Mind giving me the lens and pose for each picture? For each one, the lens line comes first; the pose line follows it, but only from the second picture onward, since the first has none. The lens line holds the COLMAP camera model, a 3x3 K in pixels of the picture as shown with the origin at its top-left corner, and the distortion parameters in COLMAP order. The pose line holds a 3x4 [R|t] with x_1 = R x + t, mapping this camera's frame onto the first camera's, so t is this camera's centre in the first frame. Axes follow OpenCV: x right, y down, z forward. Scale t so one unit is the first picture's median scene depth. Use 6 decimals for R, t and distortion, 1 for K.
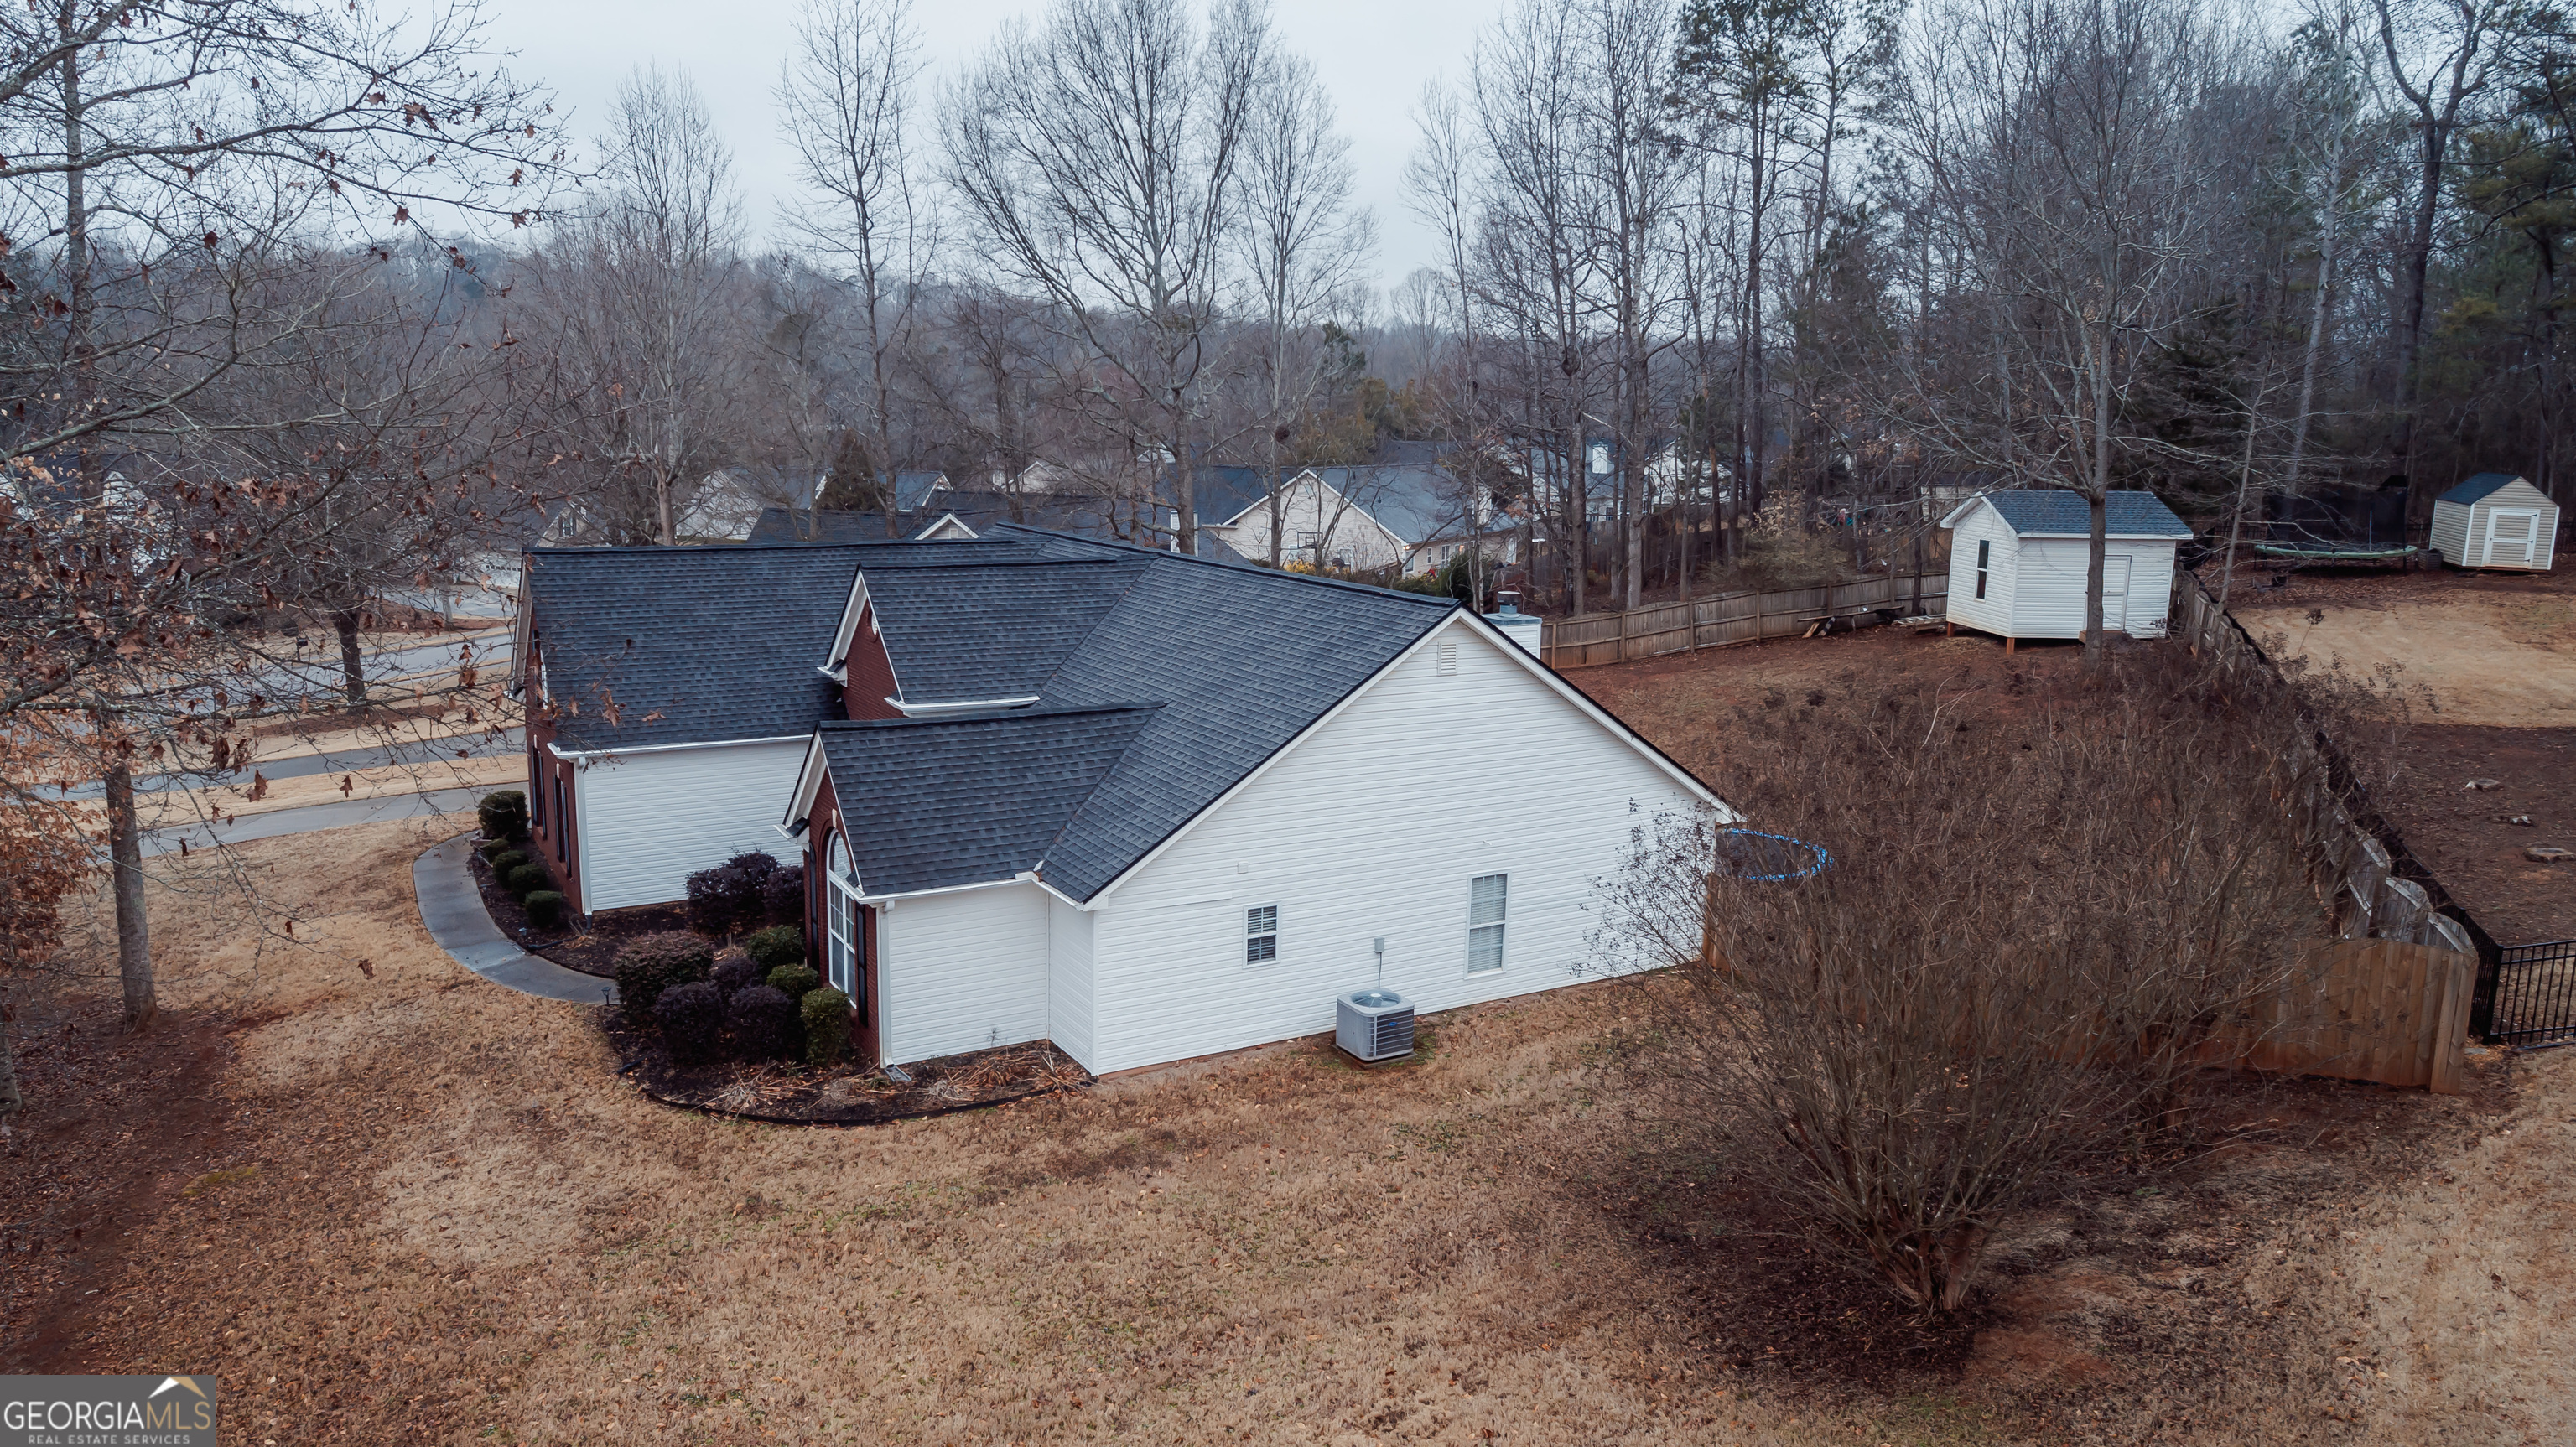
lens RADIAL K [[1728.1, 0, 1288.0], [0, 1728.1, 723.5], [0, 0, 1]] dist [-0.014984, 0.008312]
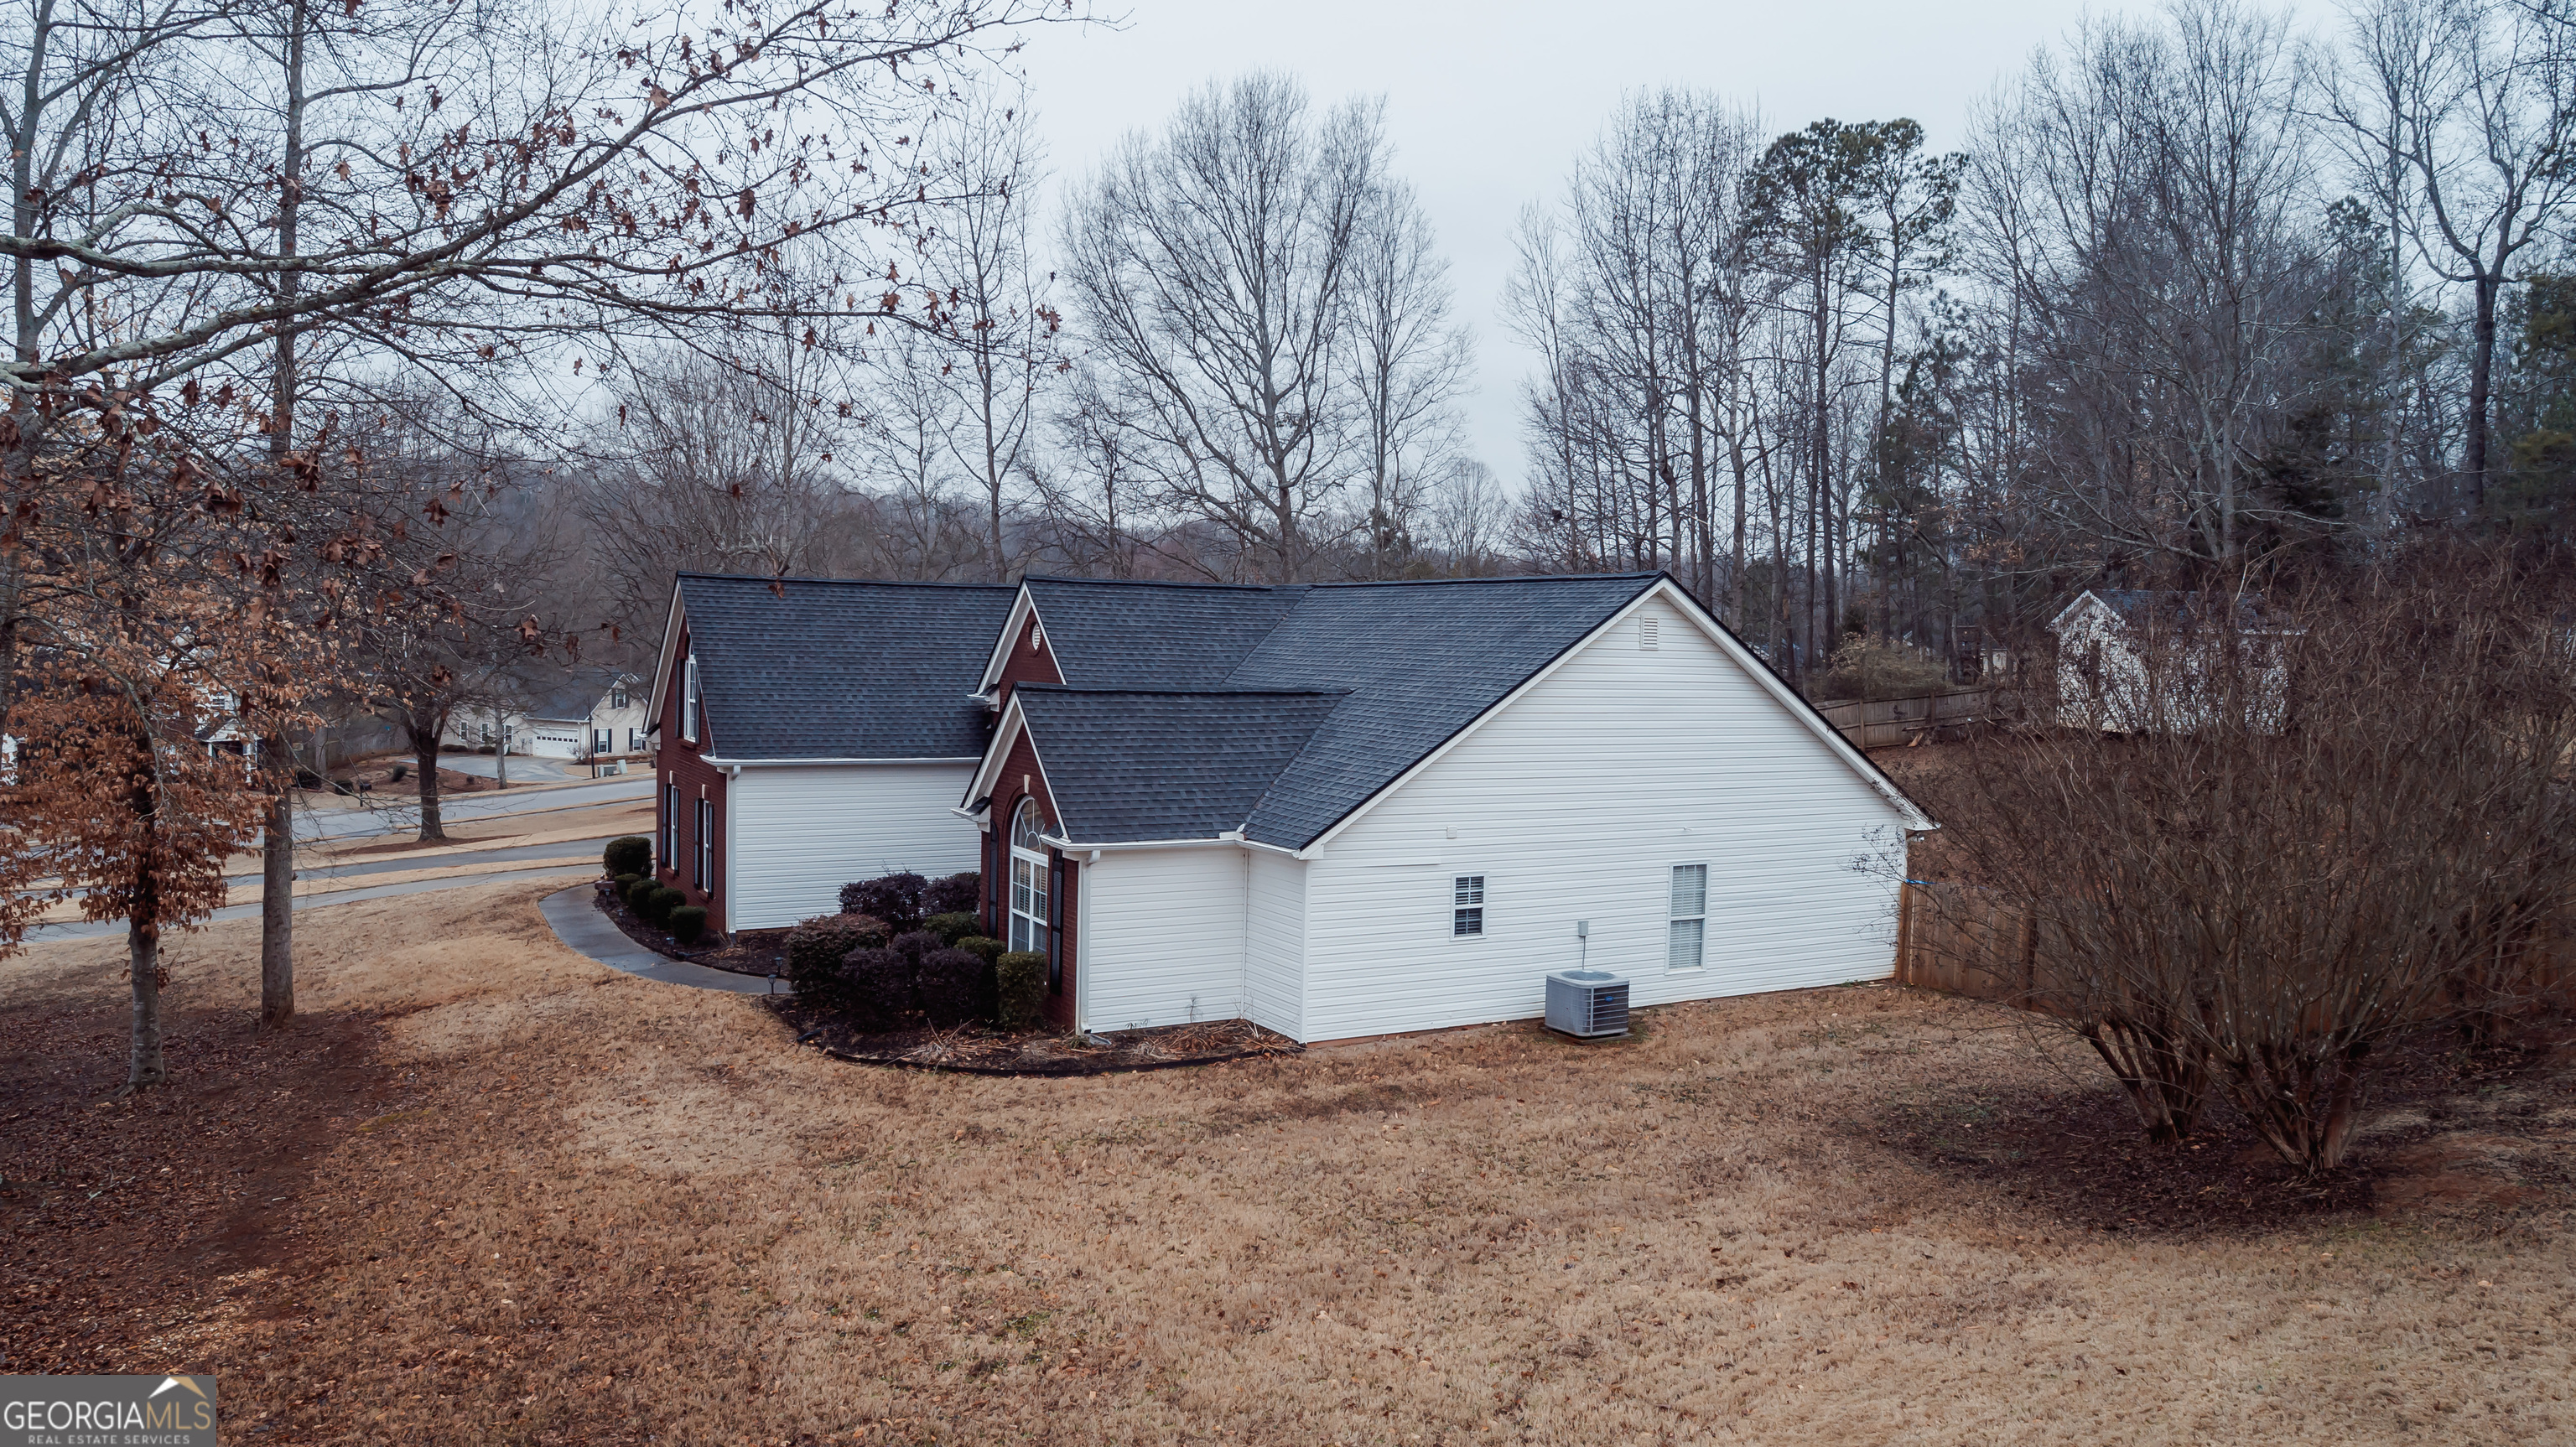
lens RADIAL K [[1728.1, 0, 1288.0], [0, 1728.1, 723.5], [0, 0, 1]] dist [-0.014984, 0.008312]
pose [[0.999968, 0.005103, -0.006128, -0.118068], [-0.005861, 0.991385, -0.130847, 0.158058], [0.005407, 0.130879, 0.991384, 0.036633]]
